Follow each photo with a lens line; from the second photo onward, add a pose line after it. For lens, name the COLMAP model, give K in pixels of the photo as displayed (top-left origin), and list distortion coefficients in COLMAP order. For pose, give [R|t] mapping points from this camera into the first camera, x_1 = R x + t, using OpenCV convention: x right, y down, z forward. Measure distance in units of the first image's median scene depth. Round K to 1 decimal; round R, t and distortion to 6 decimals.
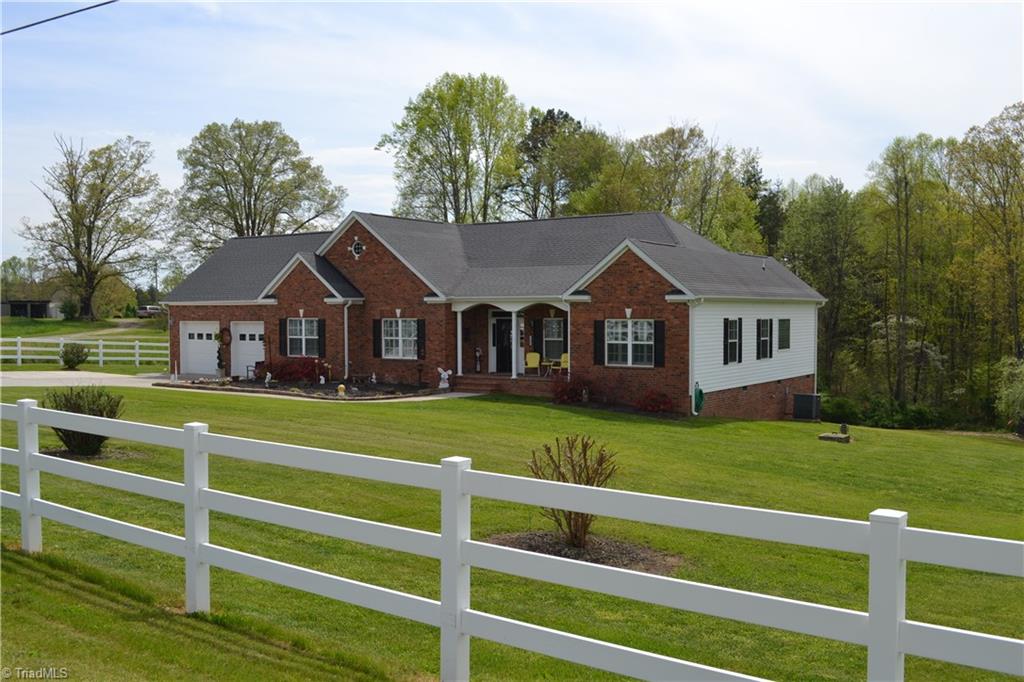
lens RADIAL K [[1000.8, 0, 512.0], [0, 1000.8, 341.0], [0, 0, 1]] dist [-0.069538, -0.000320]
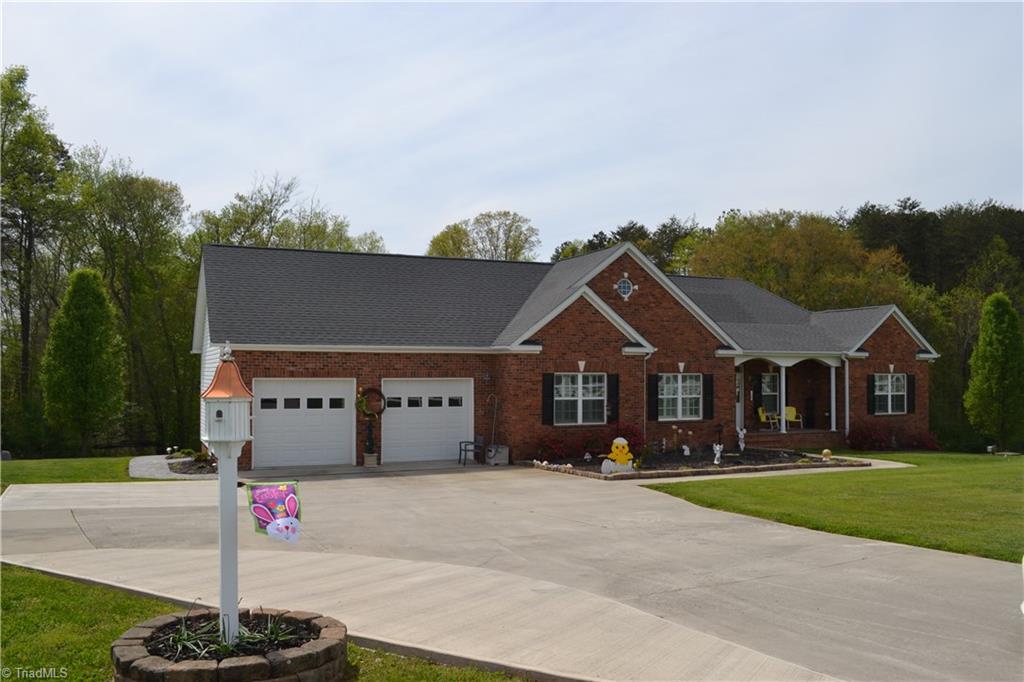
lens RADIAL K [[842.0, 0, 512.0], [0, 842.0, 341.0], [0, 0, 1]] dist [-0.076286, -0.007158]
pose [[0.527278, 0.036391, 0.848913, -0.786906], [0.021816, 0.998173, -0.056340, -0.012584], [-0.849412, 0.048227, 0.525521, 0.724362]]
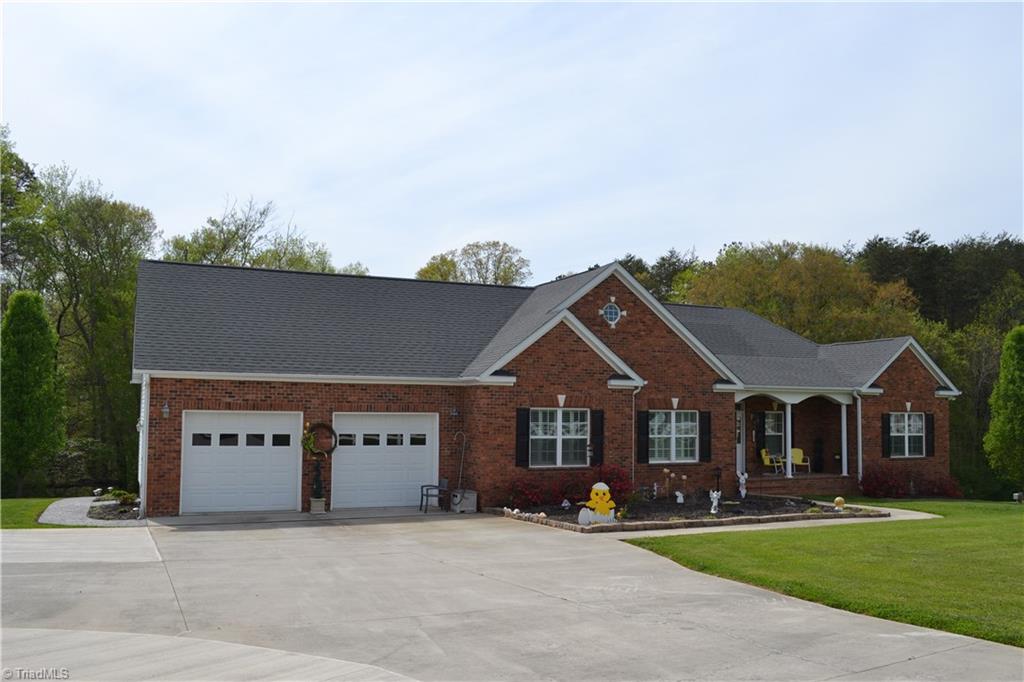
lens RADIAL K [[865.2, 0, 512.0], [0, 865.2, 341.0], [0, 0, 1]] dist [-0.080183, 0.007429]
pose [[0.522984, 0.078971, 0.848676, -0.728574], [0.014010, 0.994768, -0.101199, -0.009911], [-0.852227, 0.064816, 0.519141, 0.740655]]
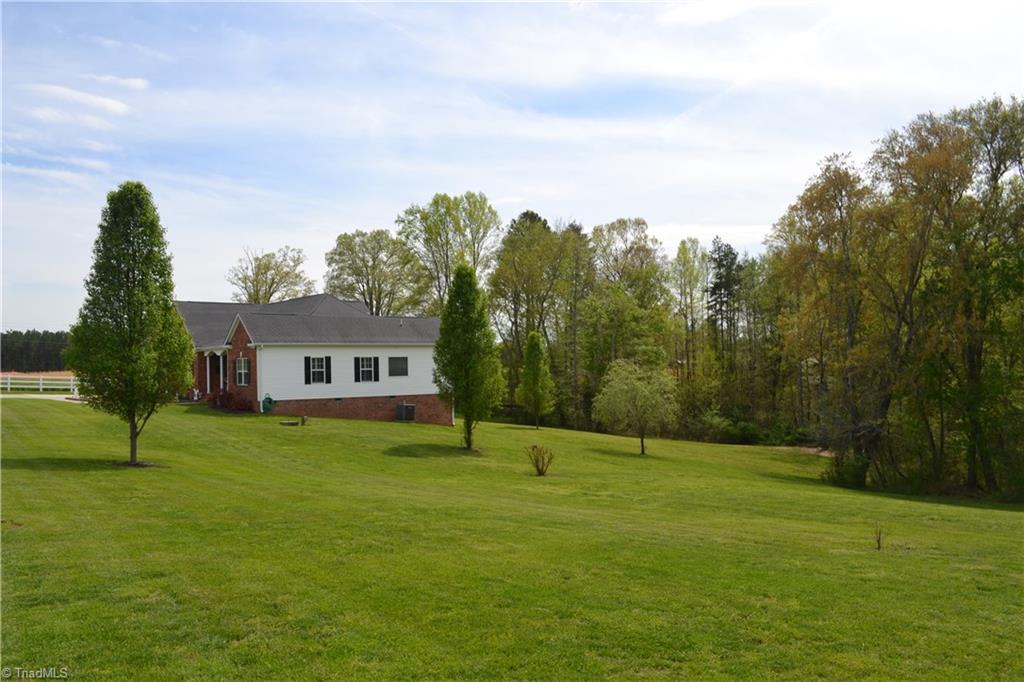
lens RADIAL K [[824.6, 0, 512.0], [0, 824.6, 341.0], [0, 0, 1]] dist [-0.085441, 0.012819]
pose [[0.956995, -0.025267, -0.289001, 0.827976], [0.008426, 0.998201, -0.059370, 0.031242], [0.289981, 0.054381, 0.955486, -0.198762]]
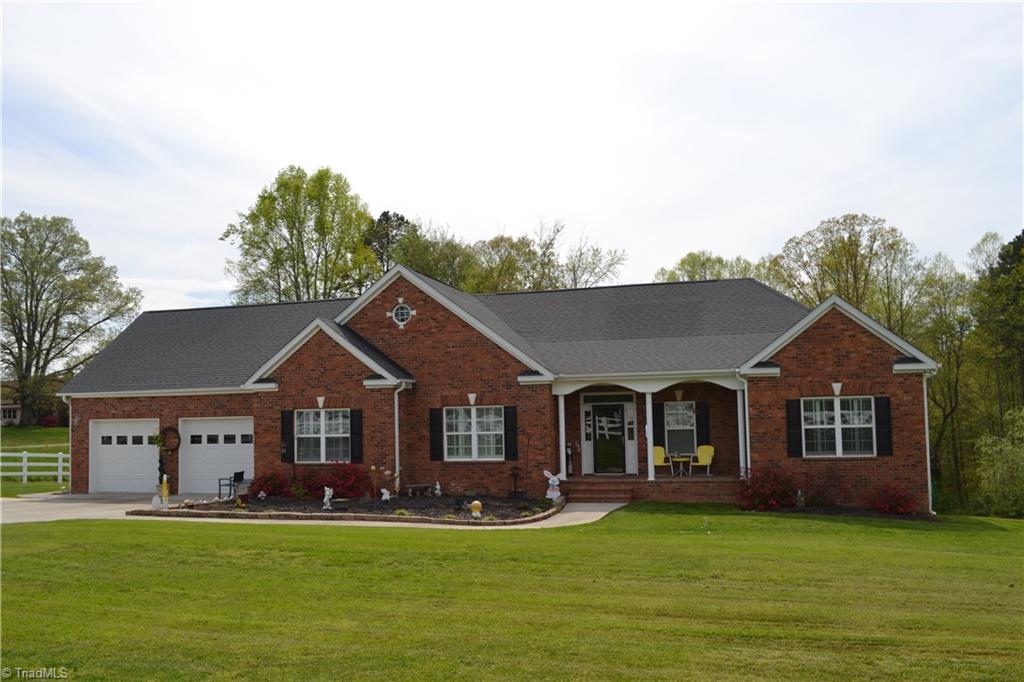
lens RADIAL K [[865.2, 0, 512.0], [0, 865.2, 341.0], [0, 0, 1]] dist [-0.080183, 0.007429]
pose [[0.947124, 0.009677, 0.320721, -0.284854], [0.029157, 0.992814, -0.116062, 0.004500], [-0.319539, 0.119277, 0.940036, 0.372842]]
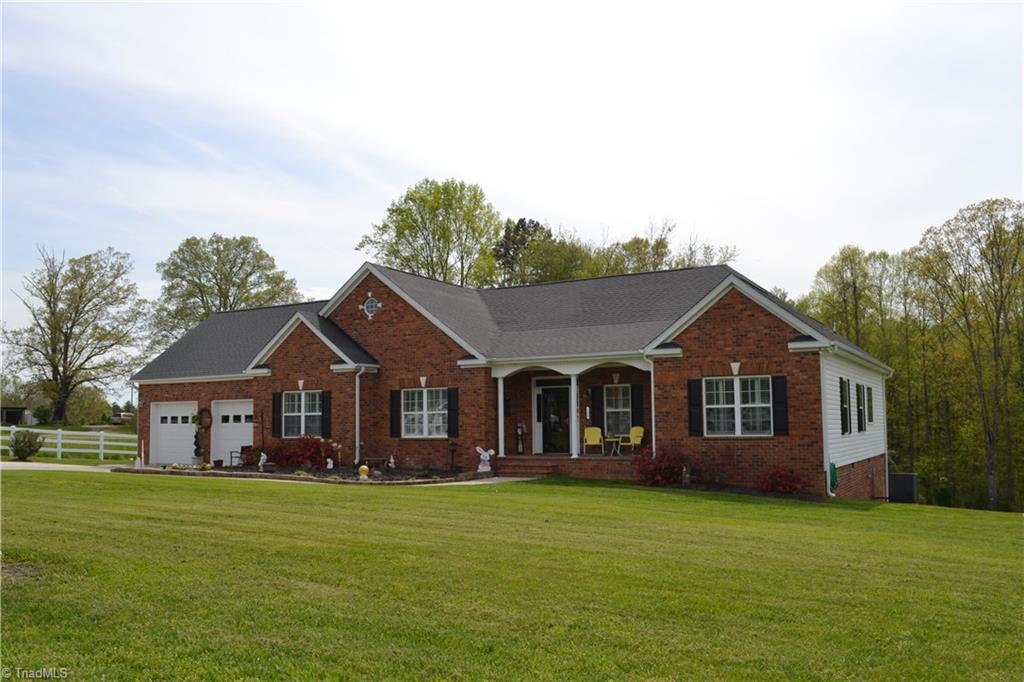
lens RADIAL K [[865.2, 0, 512.0], [0, 865.2, 341.0], [0, 0, 1]] dist [-0.080183, 0.007429]
pose [[0.997309, -0.000896, 0.073305, -0.090751], [0.010420, 0.991505, -0.129653, 0.030777], [-0.072566, 0.130068, 0.988846, 0.284000]]
